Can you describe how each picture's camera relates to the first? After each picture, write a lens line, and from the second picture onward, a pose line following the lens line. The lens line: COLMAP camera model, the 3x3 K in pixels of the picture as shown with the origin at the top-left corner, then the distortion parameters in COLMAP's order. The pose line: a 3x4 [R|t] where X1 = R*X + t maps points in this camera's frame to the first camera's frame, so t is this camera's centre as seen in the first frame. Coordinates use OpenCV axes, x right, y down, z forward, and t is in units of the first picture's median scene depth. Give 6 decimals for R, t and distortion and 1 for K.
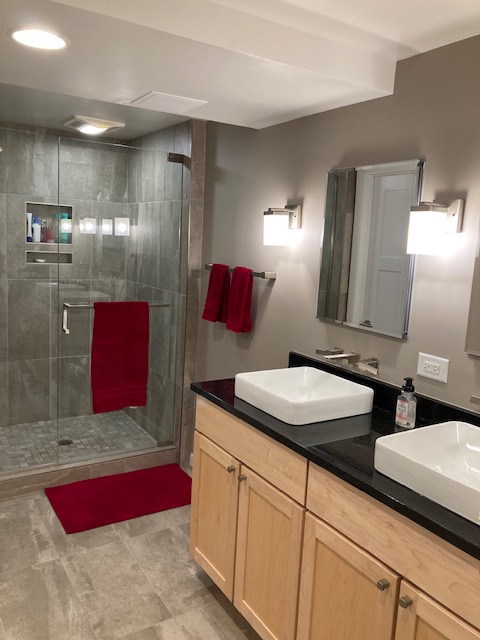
lens RADIAL K [[521.1, 0, 239.5], [0, 521.1, 317.3], [0, 0, 1]] dist [0.004035, 0.003441]
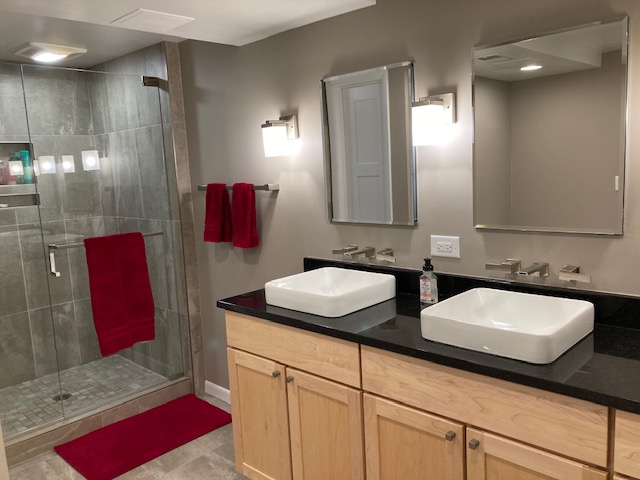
lens RADIAL K [[521.1, 0, 320.2], [0, 521.1, 241.4], [0, 0, 1]] dist [0.004035, 0.003441]
pose [[0.962265, -0.134674, 0.236451, -0.100718], [0.135980, 0.990652, 0.010854, 0.025226], [-0.235703, 0.021708, 0.971583, -0.013080]]
